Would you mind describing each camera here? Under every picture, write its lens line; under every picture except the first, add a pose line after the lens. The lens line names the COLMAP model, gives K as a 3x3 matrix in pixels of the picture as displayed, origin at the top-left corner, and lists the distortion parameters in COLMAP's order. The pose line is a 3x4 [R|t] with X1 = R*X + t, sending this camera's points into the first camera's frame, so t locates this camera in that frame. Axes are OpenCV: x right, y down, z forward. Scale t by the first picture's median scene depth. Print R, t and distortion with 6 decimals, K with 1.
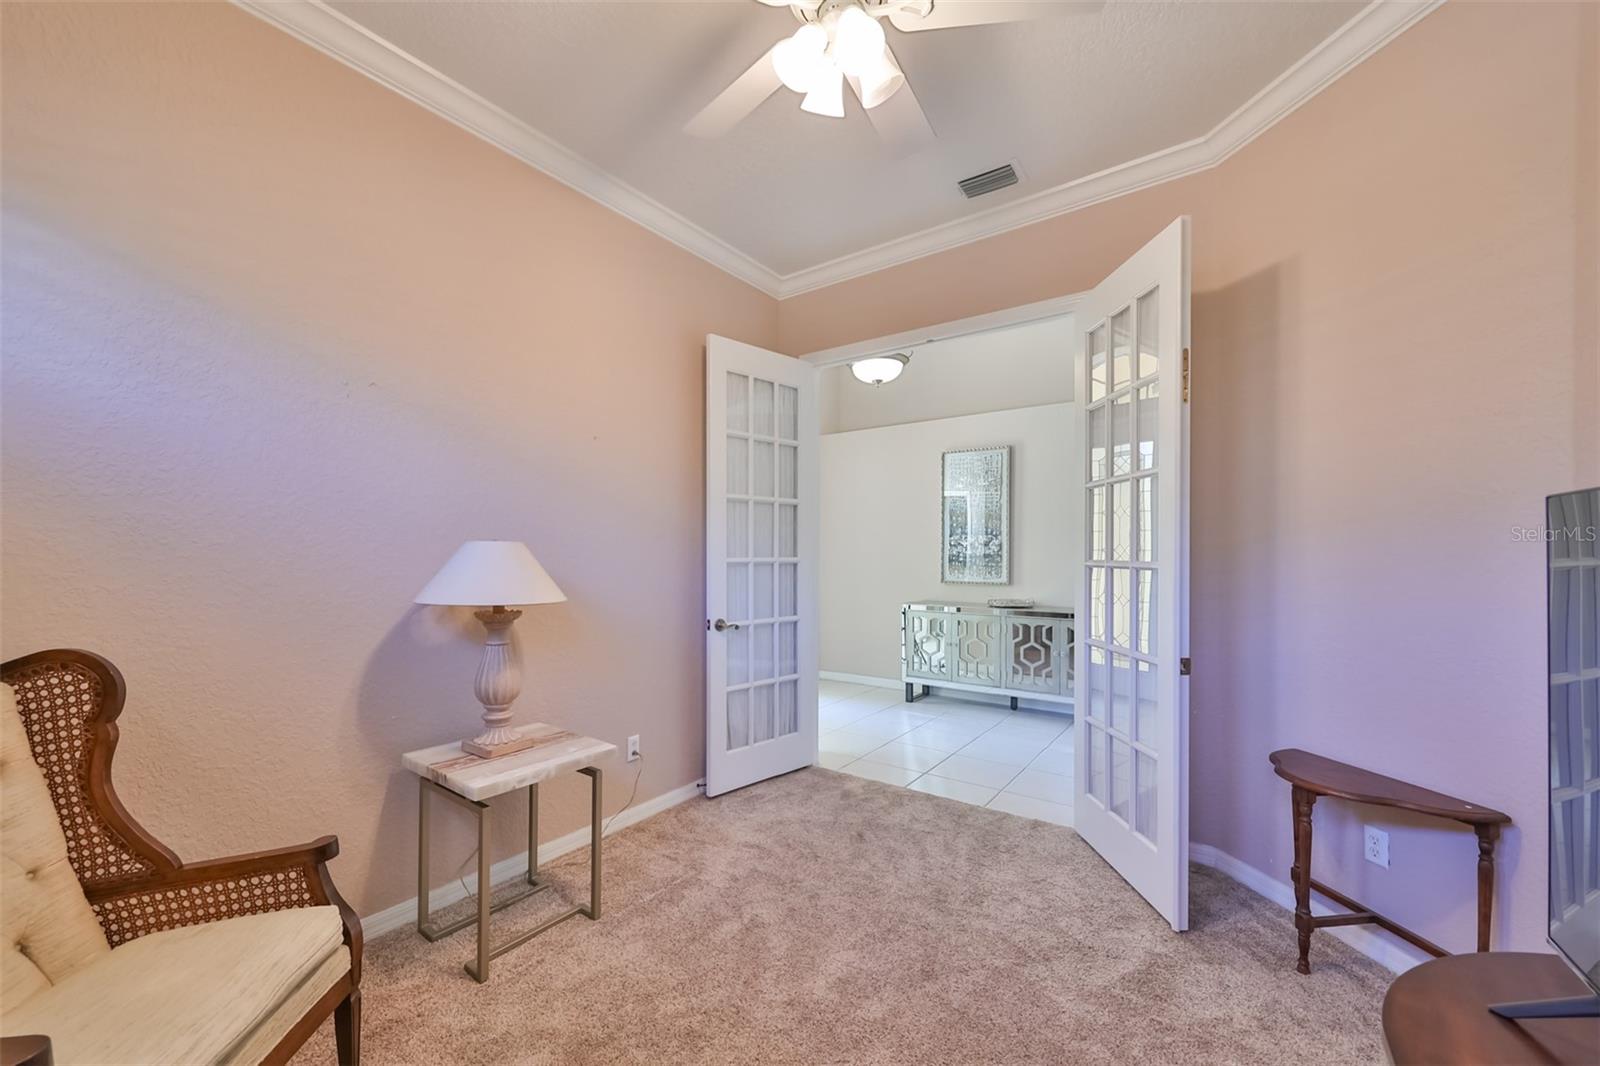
lens RADIAL K [[633.3, 0, 783.4], [0, 633.3, 556.5], [0, 0, 1]] dist [0.017241, -0.000368]
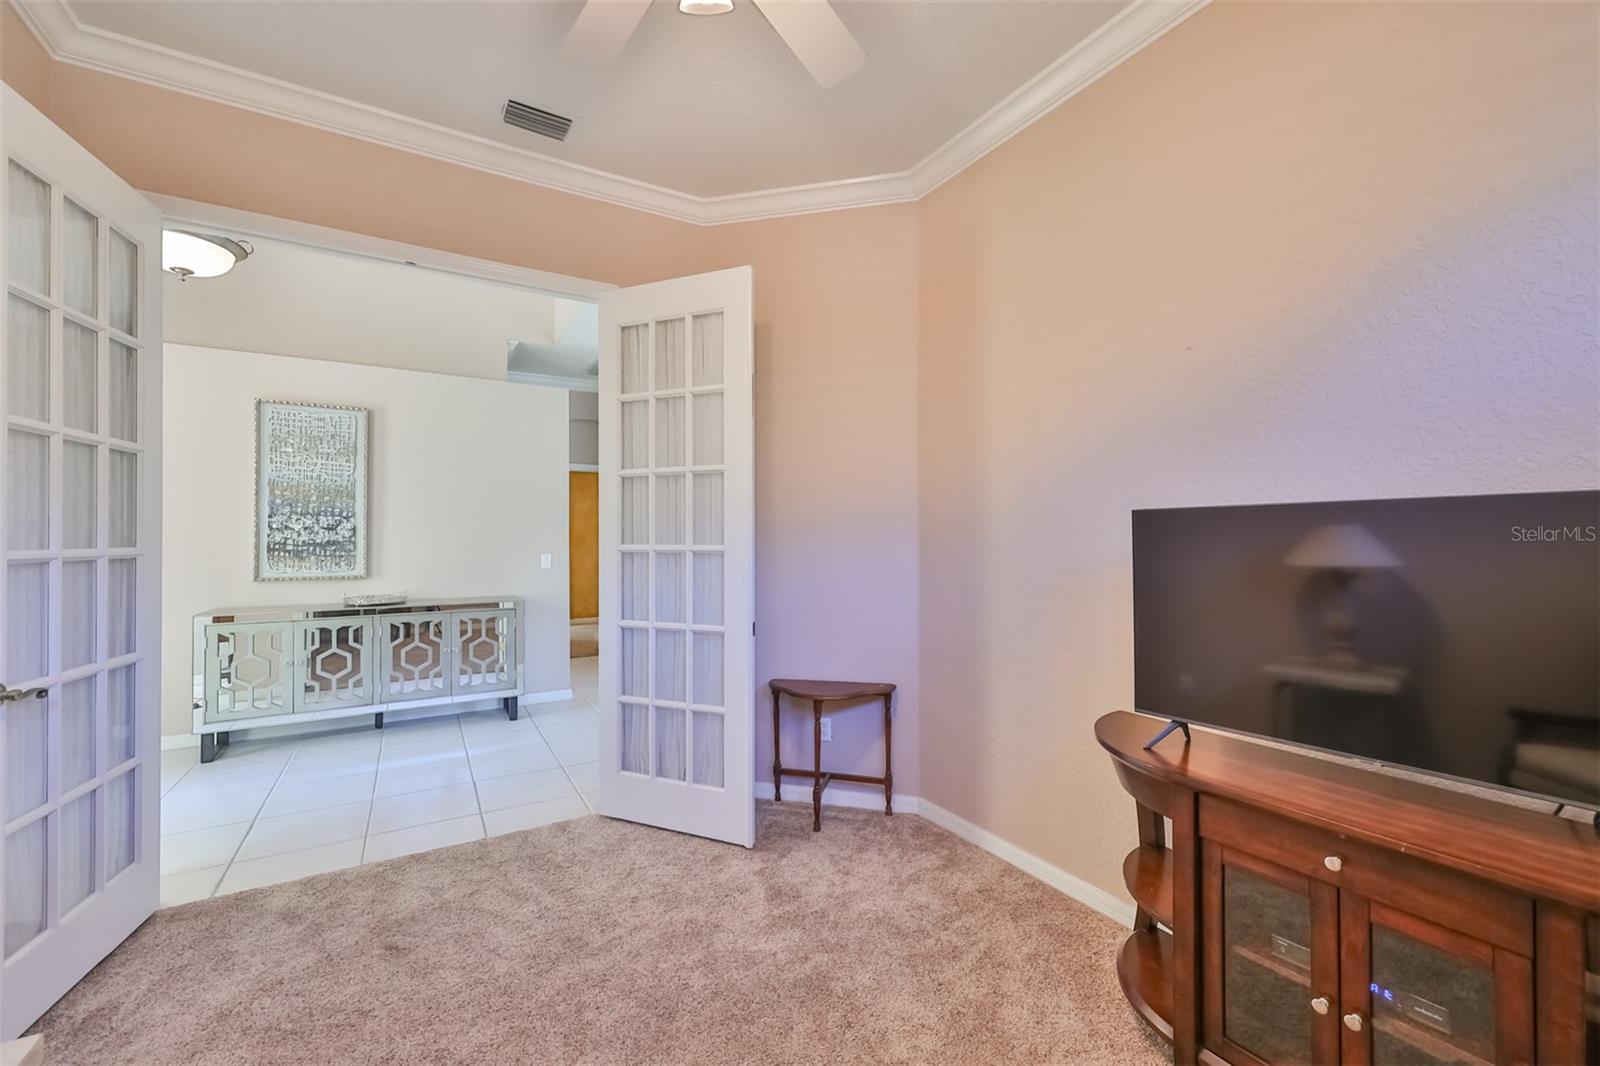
lens RADIAL K [[633.3, 0, 793.5], [0, 633.3, 530.7], [0, 0, 1]] dist [0.017241, -0.000368]
pose [[0.407696, 0.011710, 0.913043, -0.196052], [0.007900, 0.999835, -0.016351, 0.001345], [-0.913084, 0.013880, 0.407536, 0.180160]]
